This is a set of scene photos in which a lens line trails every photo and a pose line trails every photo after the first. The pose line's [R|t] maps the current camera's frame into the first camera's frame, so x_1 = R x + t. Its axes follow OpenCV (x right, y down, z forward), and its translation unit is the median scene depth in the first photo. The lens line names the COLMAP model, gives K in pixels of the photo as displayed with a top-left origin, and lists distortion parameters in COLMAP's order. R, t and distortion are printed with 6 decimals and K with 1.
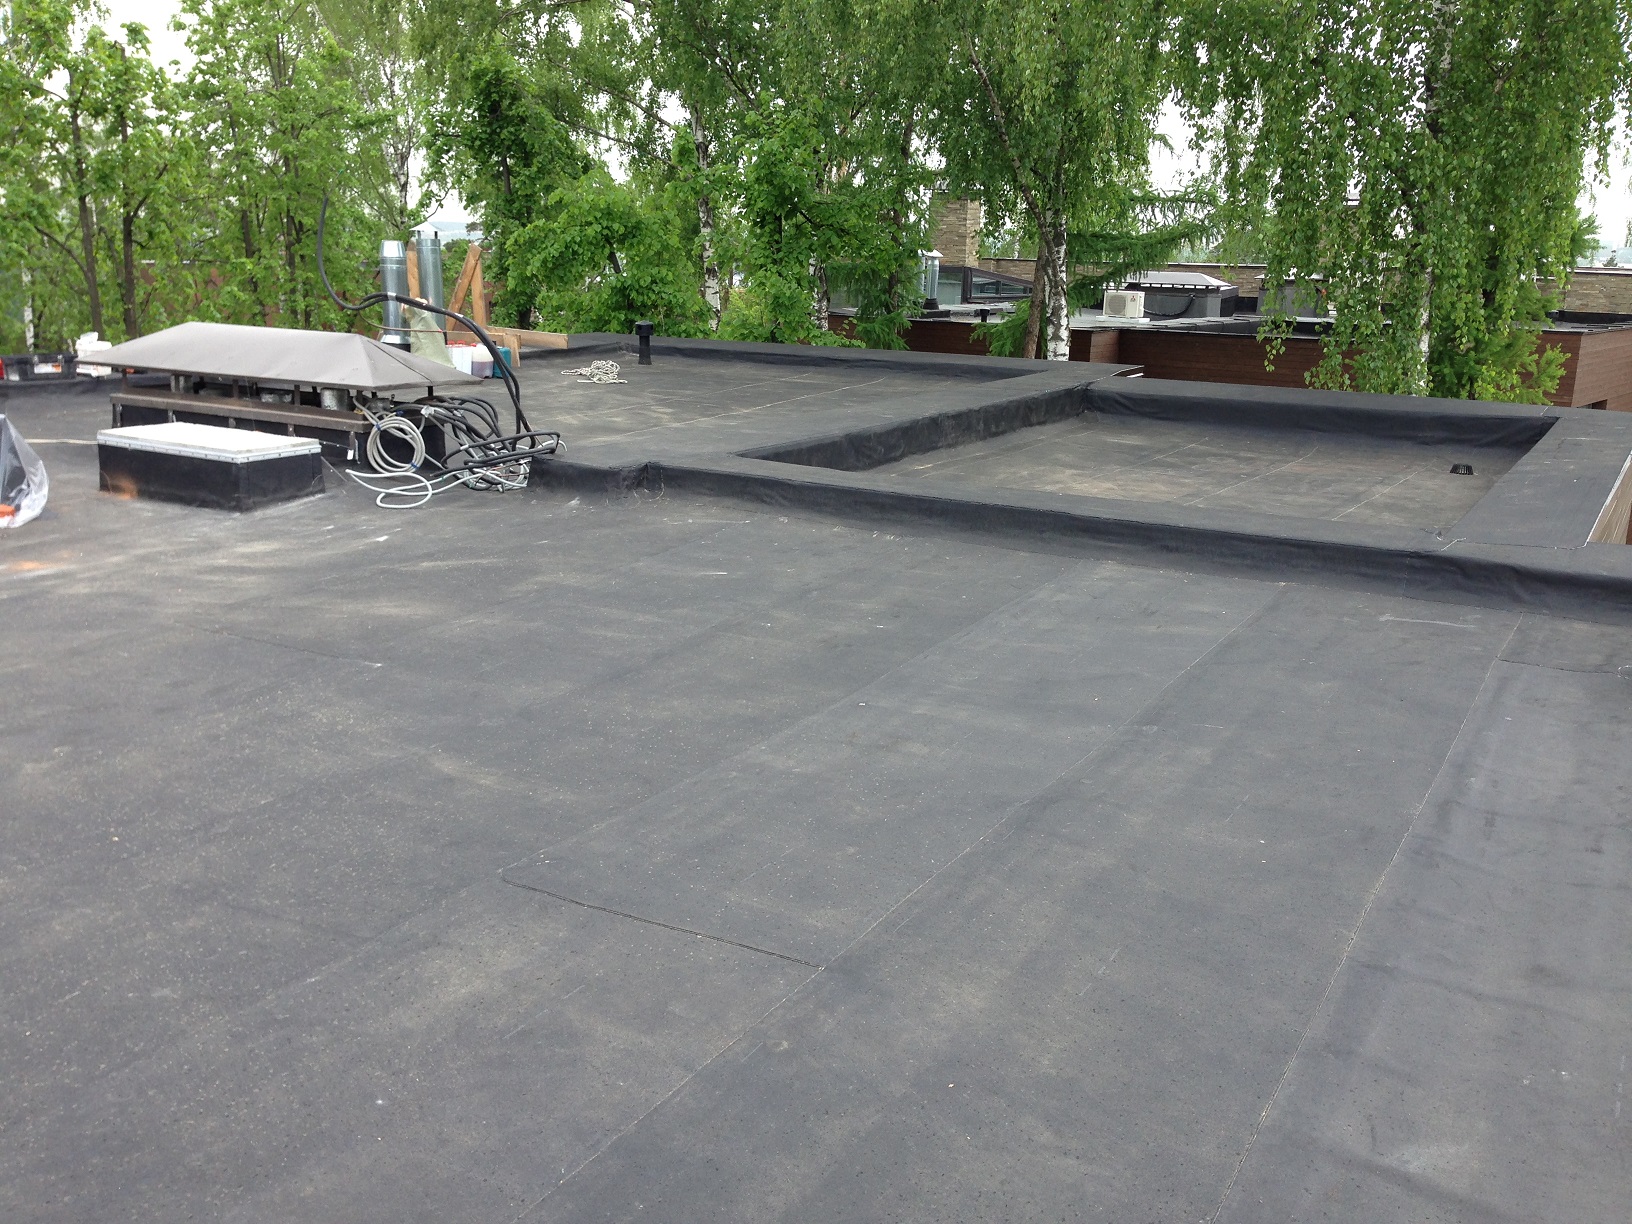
lens RADIAL K [[1509.1, 0, 816.0], [0, 1509.1, 612.0], [0, 0, 1]] dist [0.115507, -0.174789]
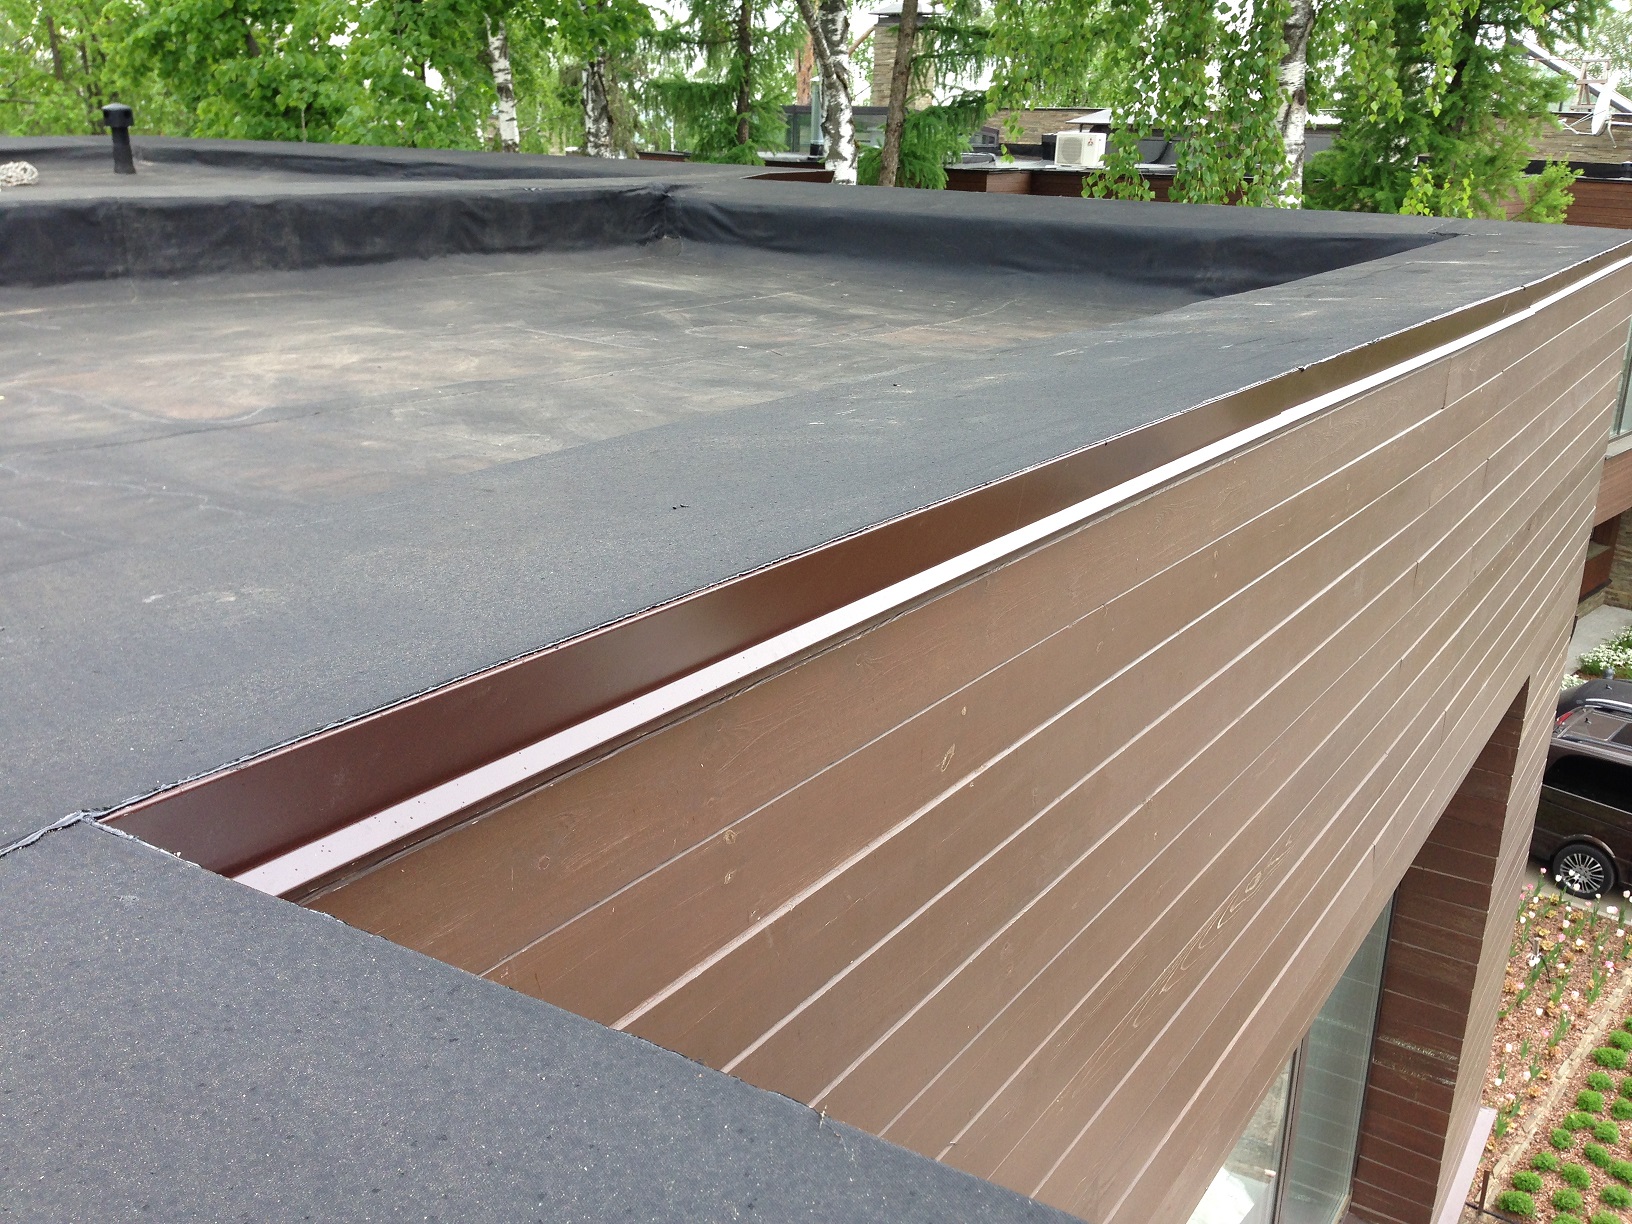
lens RADIAL K [[1554.2, 0, 840.9], [0, 1554.2, 616.9], [0, 0, 1]] dist [0.120105, -0.223431]
pose [[0.999306, 0.015937, -0.033672, 0.216835], [-0.013758, 0.997855, 0.063999, -0.025255], [0.034619, -0.063491, 0.997382, 0.344665]]
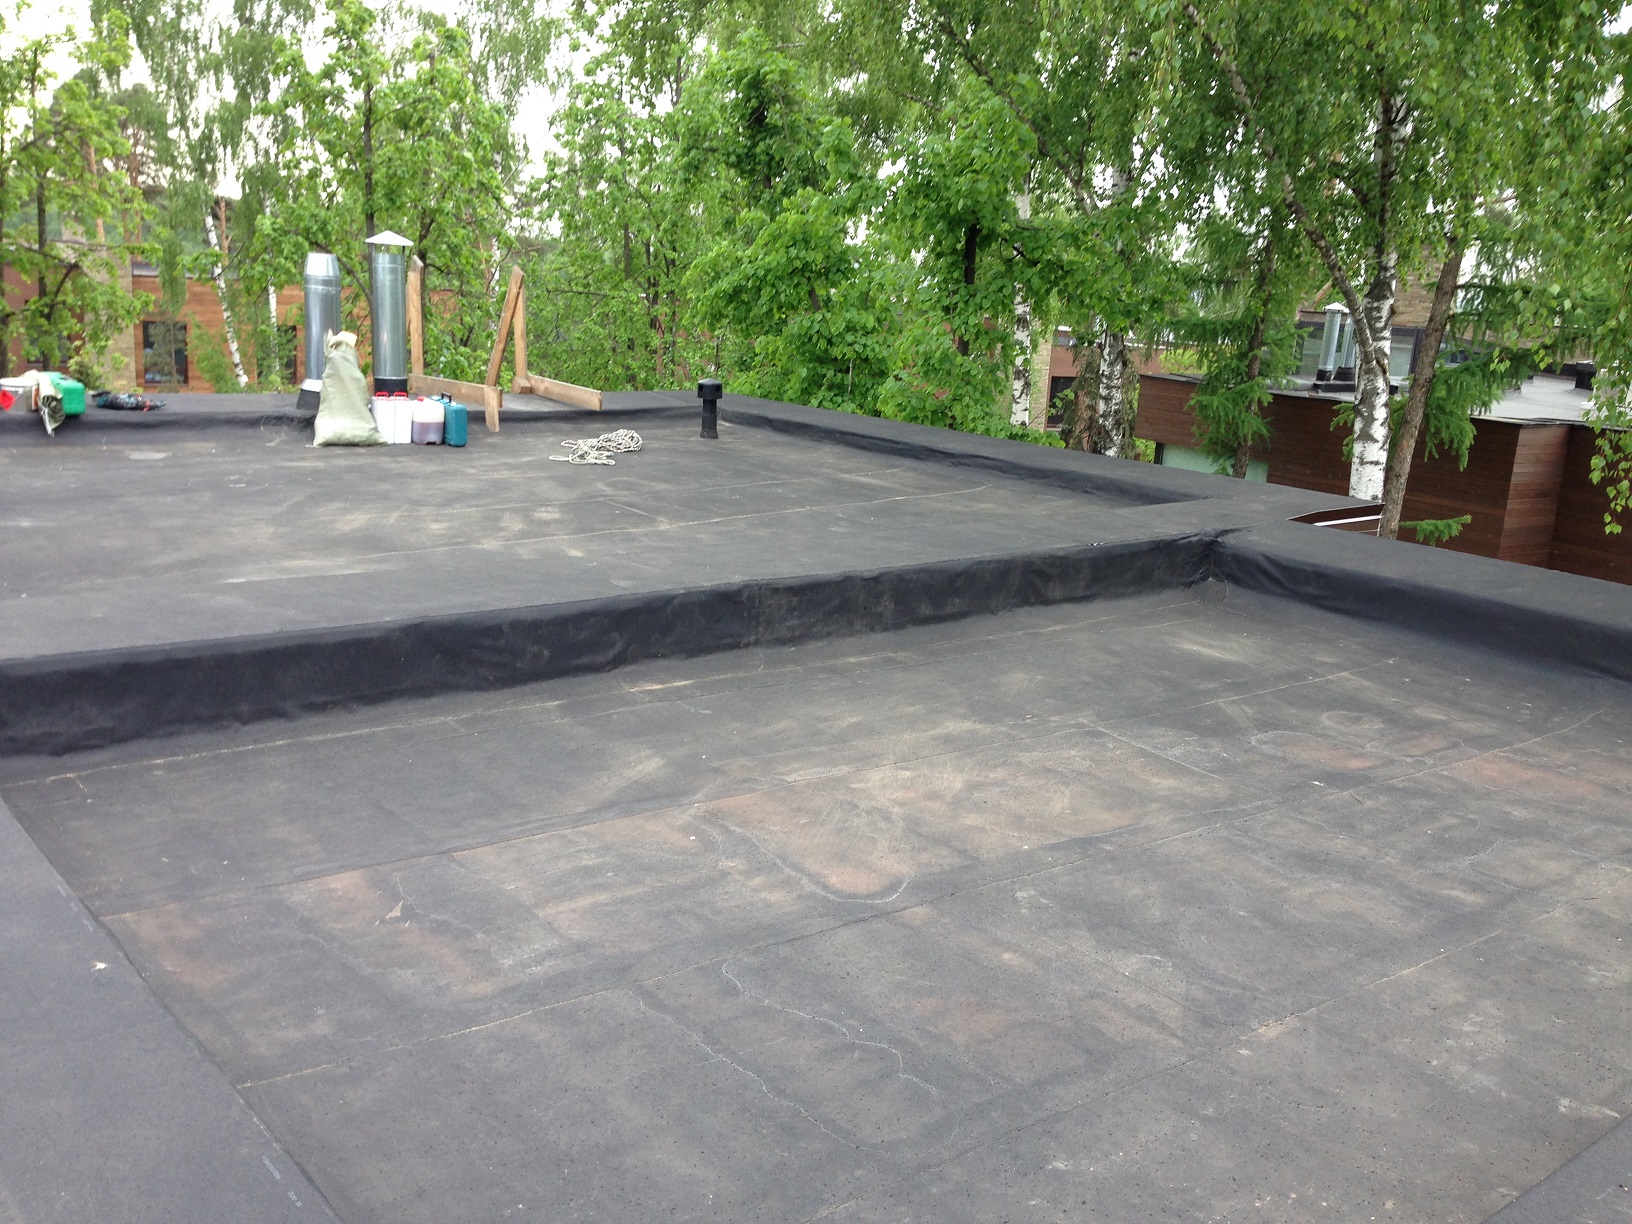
lens RADIAL K [[1552.6, 0, 816.0], [0, 1552.6, 612.0], [0, 0, 1]] dist [0.131286, -0.193436]
pose [[0.939850, 0.104827, -0.325106, 0.190021], [-0.116383, 0.993071, -0.016248, -0.076390], [0.321150, 0.053107, 0.945538, 0.323139]]
